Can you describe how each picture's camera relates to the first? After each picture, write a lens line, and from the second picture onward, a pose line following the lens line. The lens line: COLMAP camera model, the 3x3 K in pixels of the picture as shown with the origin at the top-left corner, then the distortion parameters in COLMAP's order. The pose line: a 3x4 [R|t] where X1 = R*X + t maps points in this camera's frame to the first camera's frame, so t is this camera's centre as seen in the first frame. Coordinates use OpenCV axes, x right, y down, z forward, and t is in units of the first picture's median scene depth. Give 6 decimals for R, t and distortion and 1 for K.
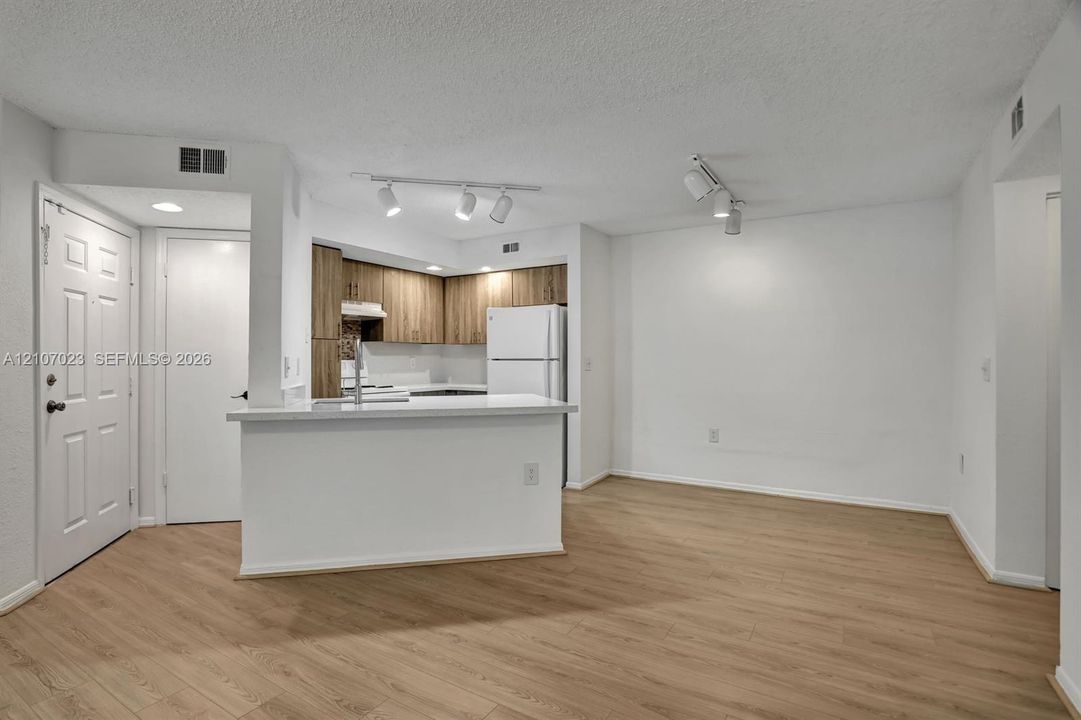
lens RADIAL K [[532.1, 0, 512.3], [0, 532.1, 359.5], [0, 0, 1]] dist [-0.027163, -0.000278]
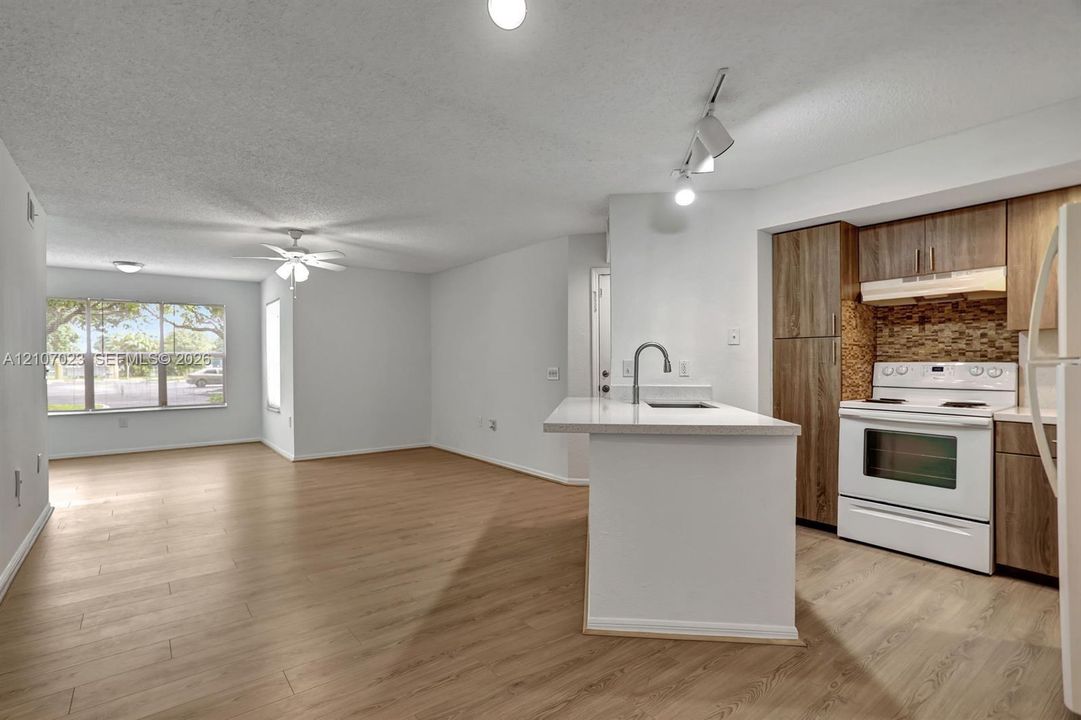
lens RADIAL K [[520.1, 0, 522.9], [0, 520.1, 364.8], [0, 0, 1]] dist [-0.001520, 0.000754]
pose [[-0.326080, 0.004269, -0.945333, 0.488792], [0.004166, 0.999987, 0.003079, 0.000219], [0.945333, -0.002934, -0.326093, 0.708678]]
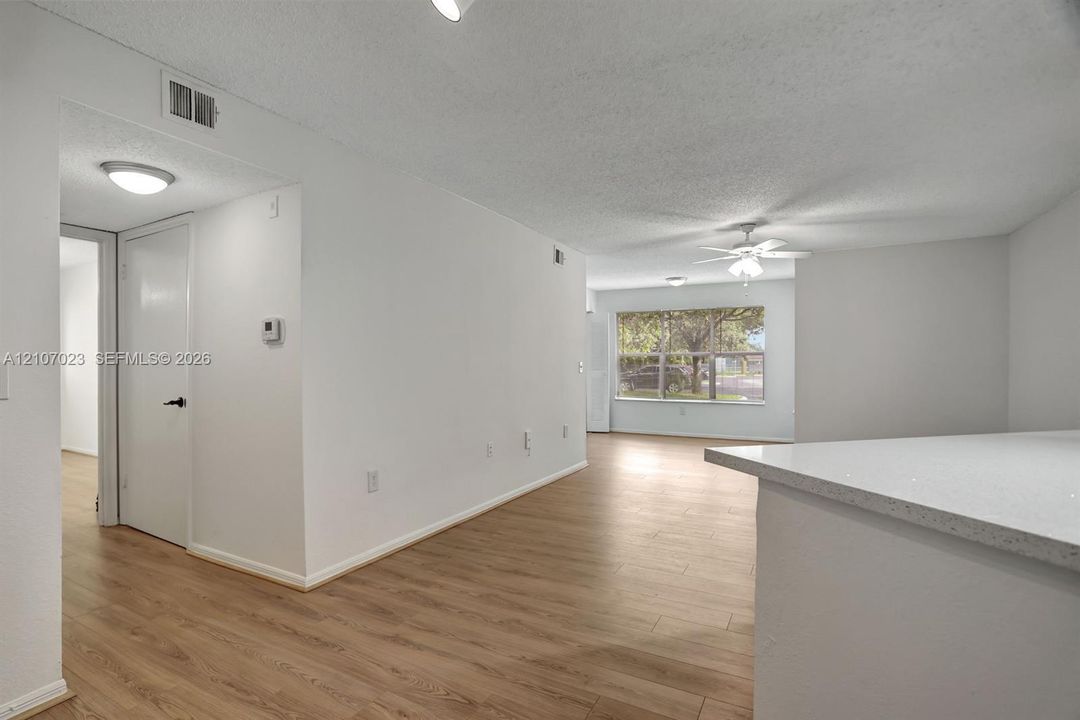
lens RADIAL K [[536.4, 0, 532.4], [0, 536.4, 370.1], [0, 0, 1]] dist [-0.103202, 0.059088]
pose [[-0.995320, -0.001204, -0.096629, 0.205106], [-0.002680, 0.999882, 0.015144, -0.000826], [0.096599, 0.015332, -0.995205, 0.884936]]
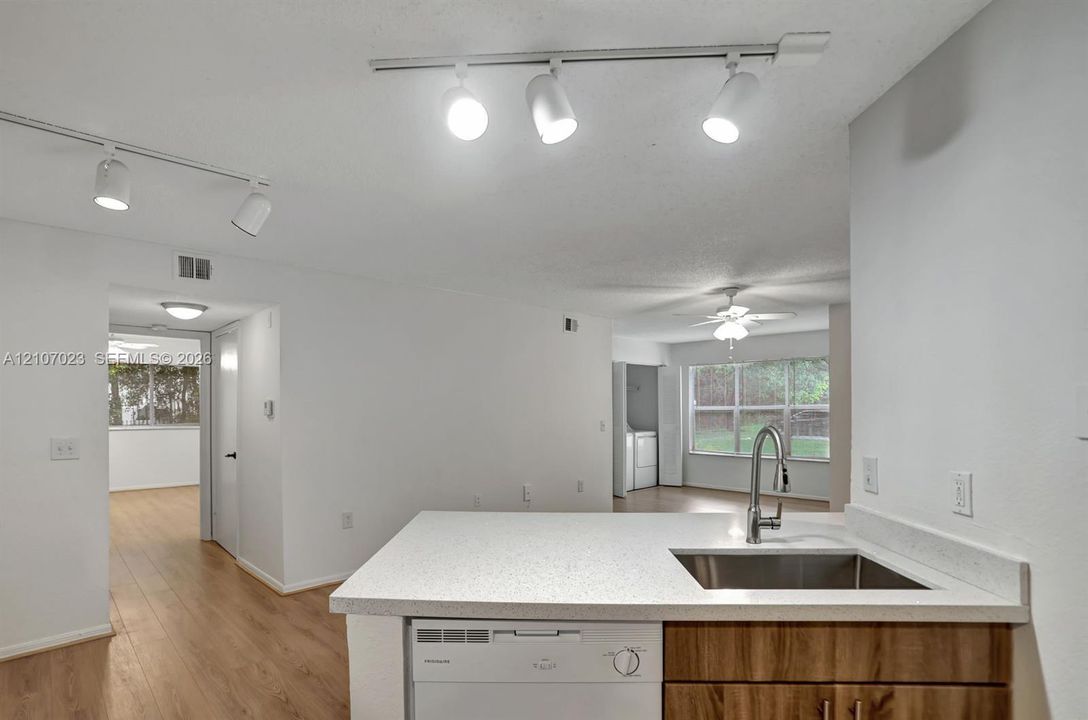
lens RADIAL K [[558.1, 0, 542.4], [0, 558.1, 406.0], [0, 0, 1]] dist [-0.113131, 0.082520]
pose [[-0.978730, -0.002424, 0.205137, -0.118670], [-0.001397, 0.999986, 0.005154, -0.039028], [-0.205146, 0.004758, -0.978720, 1.008729]]
